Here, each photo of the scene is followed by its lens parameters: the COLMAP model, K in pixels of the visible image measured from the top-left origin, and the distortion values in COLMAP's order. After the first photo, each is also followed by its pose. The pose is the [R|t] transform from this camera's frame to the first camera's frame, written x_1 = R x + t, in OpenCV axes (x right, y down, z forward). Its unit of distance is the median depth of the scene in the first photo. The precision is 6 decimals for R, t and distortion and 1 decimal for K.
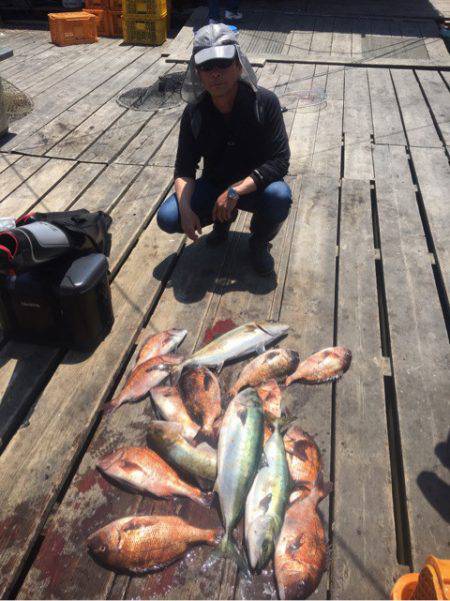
lens RADIAL K [[503.8, 0, 225.0], [0, 503.8, 300.5], [0, 0, 1]] dist [0.046142, 0.007098]
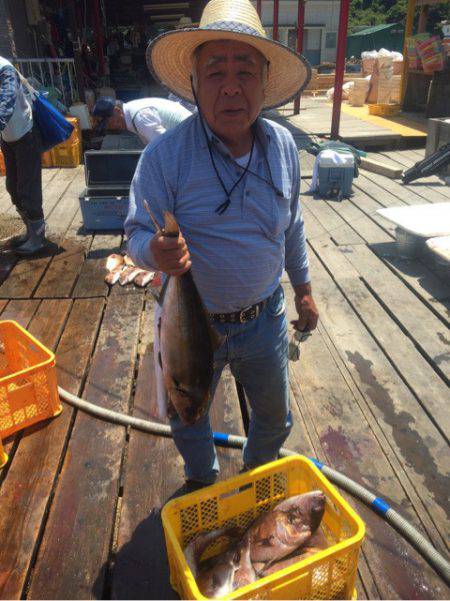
lens RADIAL K [[503.8, 0, 225.0], [0, 503.8, 300.5], [0, 0, 1]] dist [0.046142, 0.007098]
pose [[0.959027, -0.147094, 0.242137, -0.245192], [0.190603, 0.967306, -0.167298, -0.048582], [-0.209612, 0.206595, 0.955710, -0.000870]]
